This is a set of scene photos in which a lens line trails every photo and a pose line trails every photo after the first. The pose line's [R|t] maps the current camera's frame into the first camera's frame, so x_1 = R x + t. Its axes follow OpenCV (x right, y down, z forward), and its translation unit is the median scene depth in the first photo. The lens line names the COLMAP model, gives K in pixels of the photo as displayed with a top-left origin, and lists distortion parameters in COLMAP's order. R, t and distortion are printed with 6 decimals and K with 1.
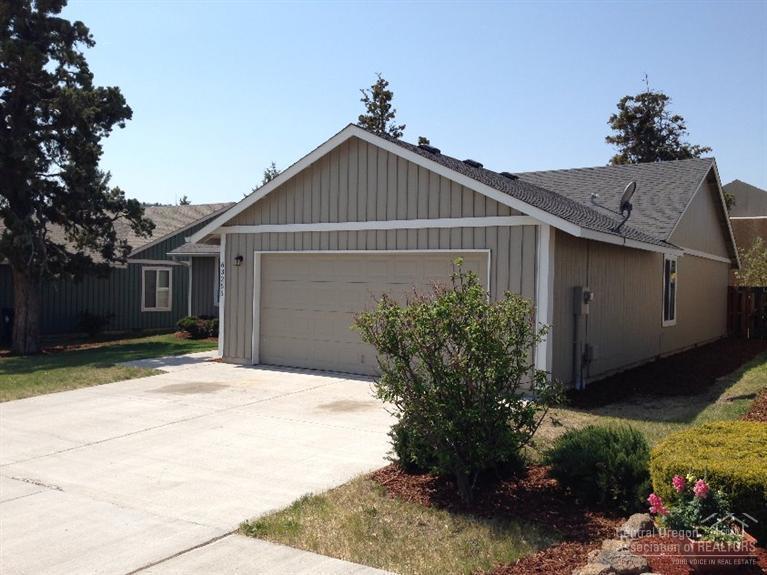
lens RADIAL K [[699.3, 0, 383.5], [0, 699.3, 287.5], [0, 0, 1]] dist [0.106054, -0.120771]
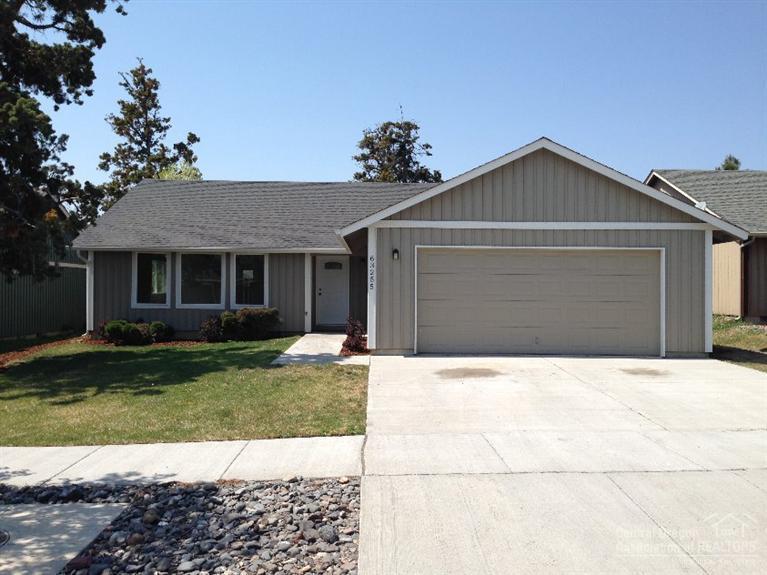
lens RADIAL K [[699.3, 0, 383.5], [0, 699.3, 287.5], [0, 0, 1]] dist [0.106054, -0.120771]
pose [[0.822467, -0.008391, 0.568751, -0.326356], [0.013773, 0.999892, -0.005165, 0.006266], [-0.568646, 0.012081, 0.822494, 0.068275]]
